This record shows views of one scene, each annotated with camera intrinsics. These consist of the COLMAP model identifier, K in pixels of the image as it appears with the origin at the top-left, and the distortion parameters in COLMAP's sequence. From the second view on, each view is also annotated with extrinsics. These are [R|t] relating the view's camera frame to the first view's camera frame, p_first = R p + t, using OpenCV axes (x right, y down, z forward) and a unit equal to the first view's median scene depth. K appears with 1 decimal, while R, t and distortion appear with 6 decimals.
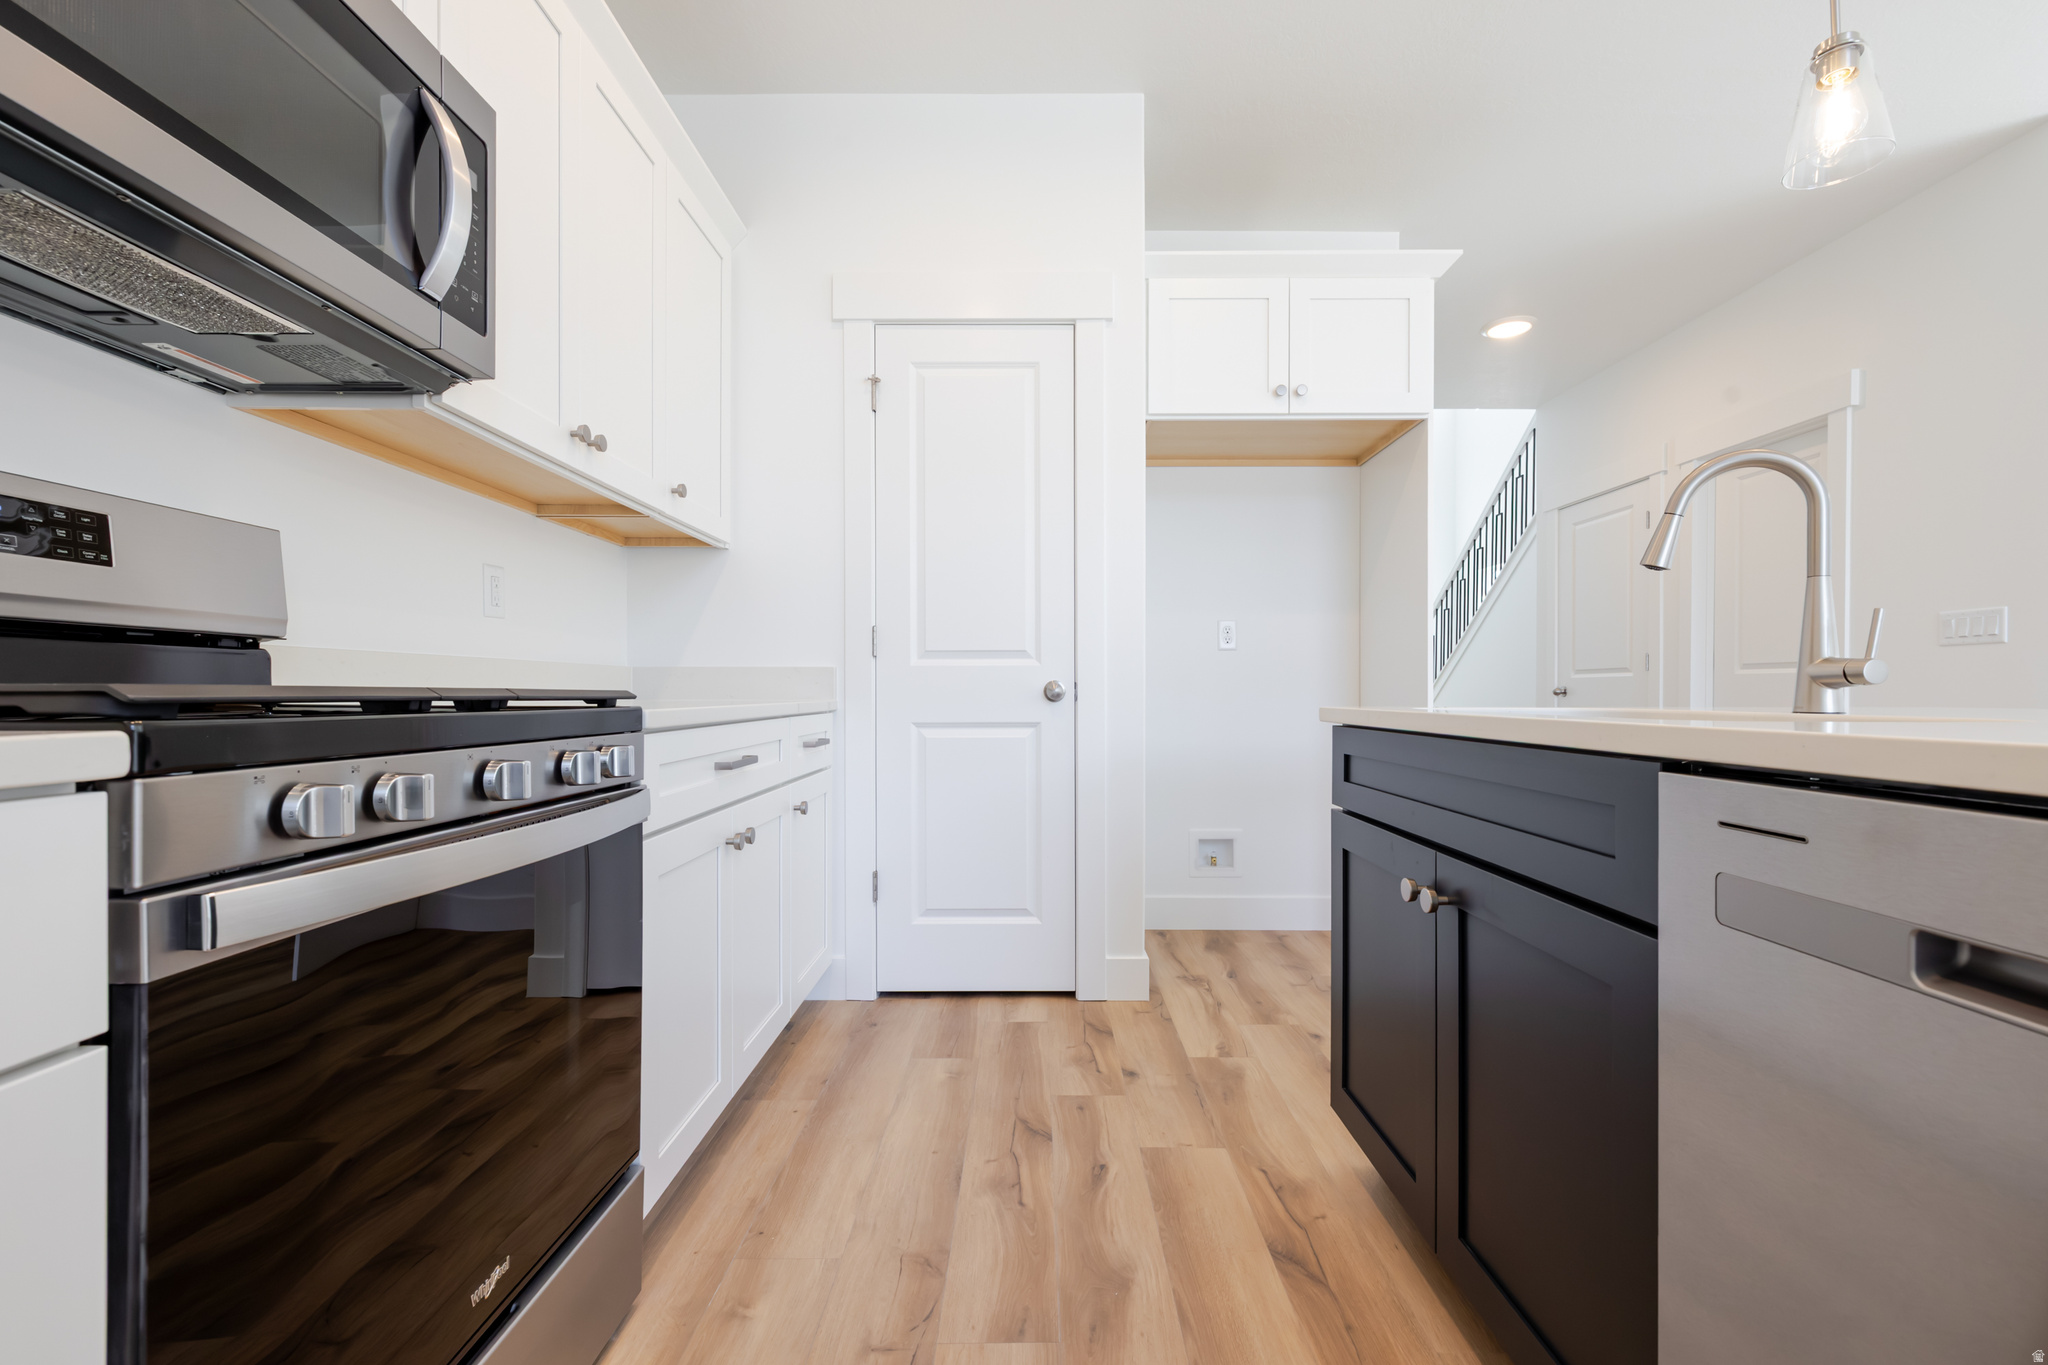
lens RADIAL K [[869.6, 0, 1024.0], [0, 869.6, 682.5], [0, 0, 1]] dist [0.000741, 0.000408]
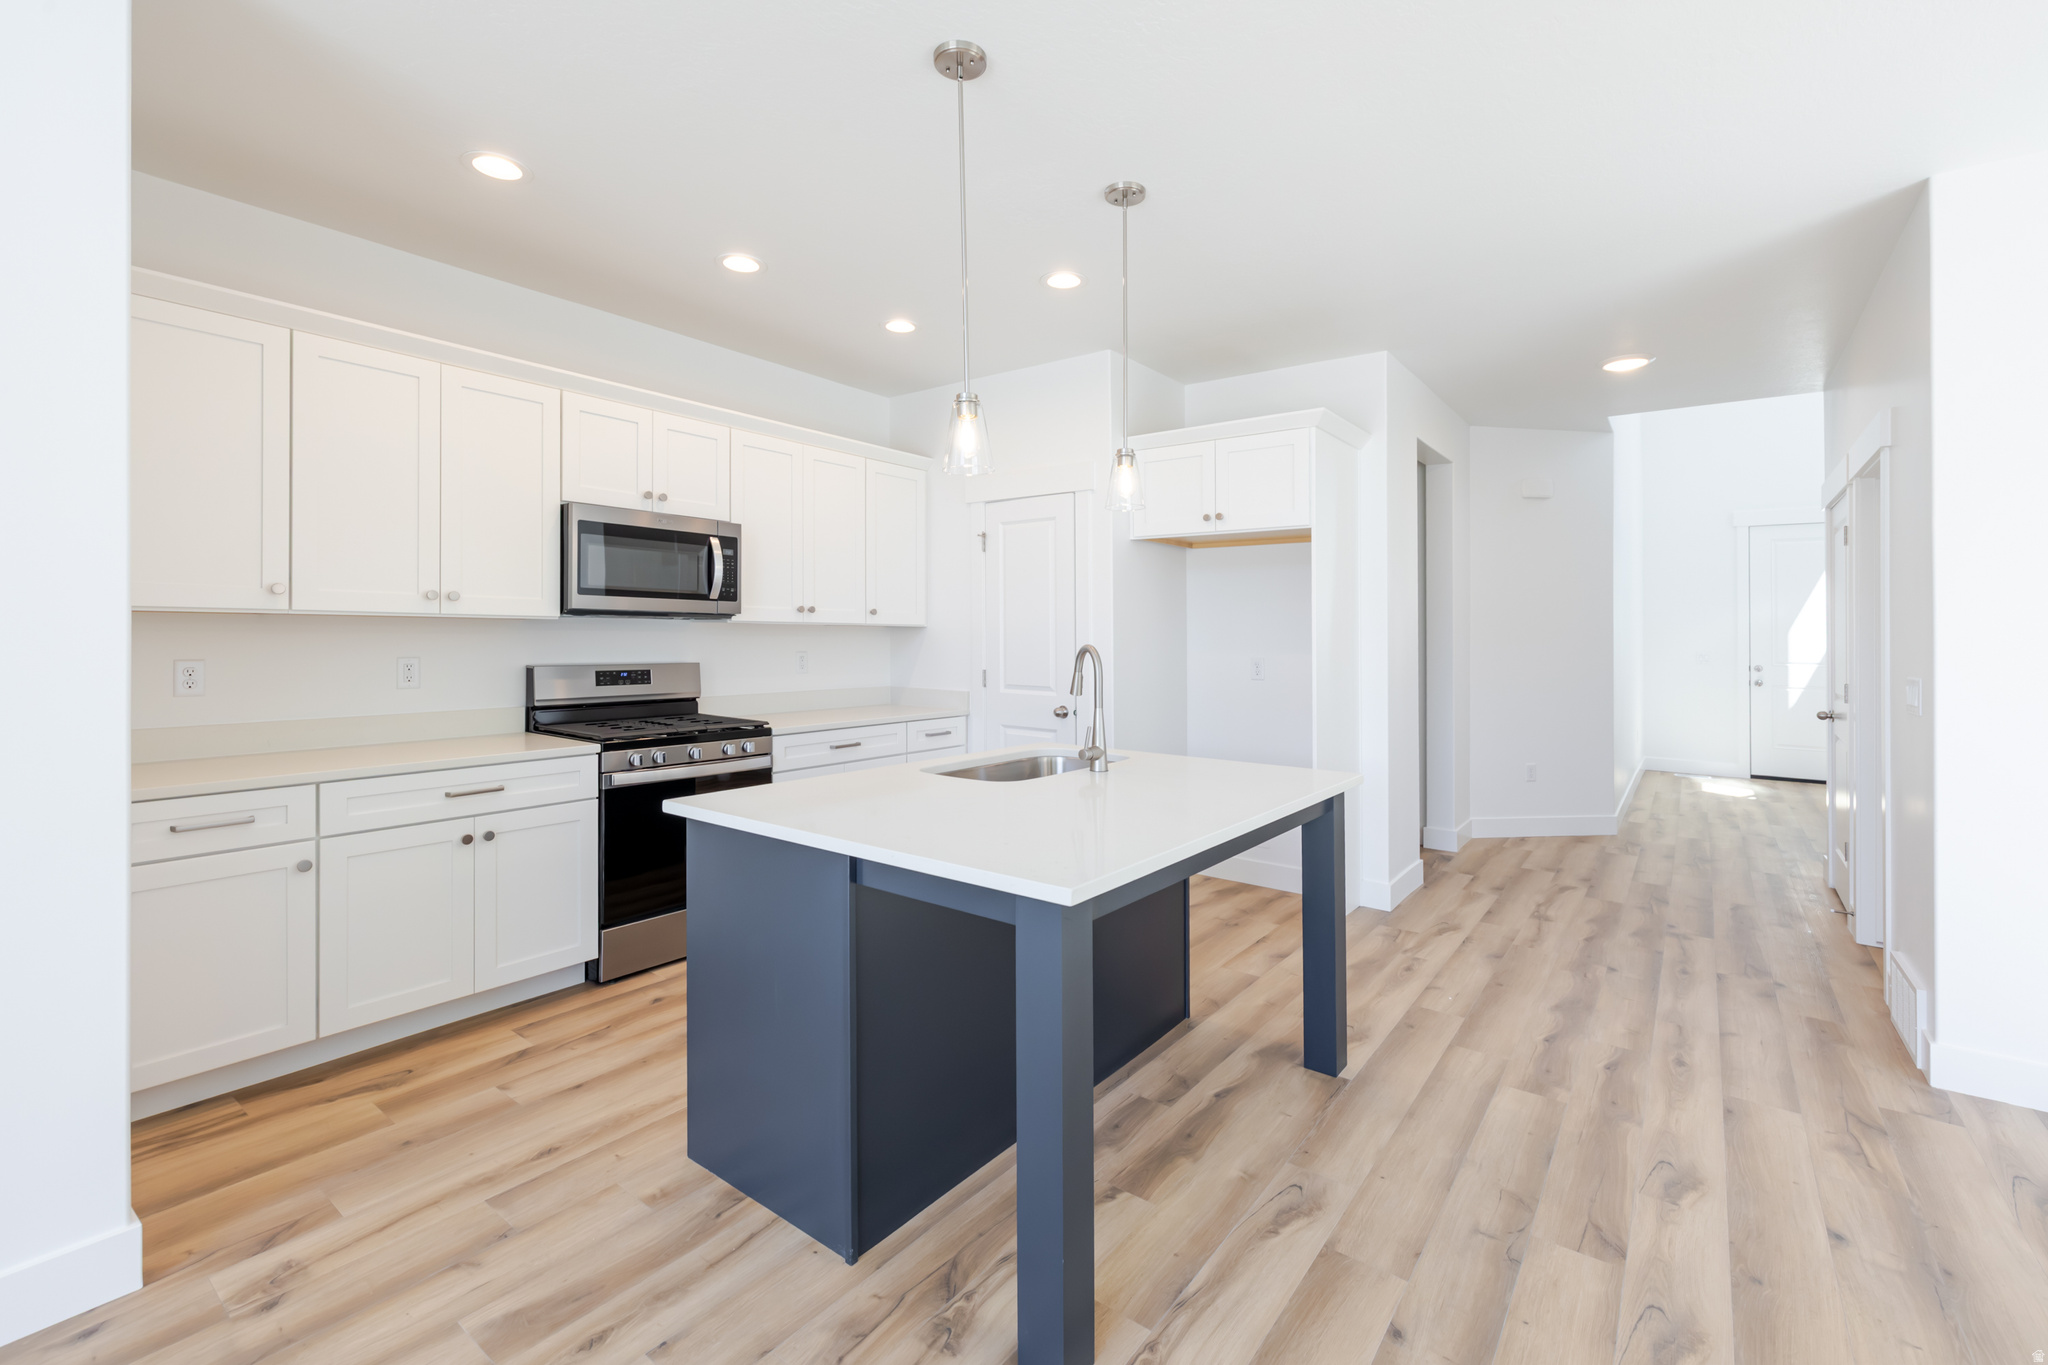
lens RADIAL K [[876.3, 0, 1029.3], [0, 876.3, 628.5], [0, 0, 1]] dist [0.000703, 0.000632]
pose [[0.799725, 0.002553, -0.600362, 1.972075], [-0.003058, 0.999995, 0.000178, -0.300063], [0.600359, 0.001694, 0.799729, -0.799368]]
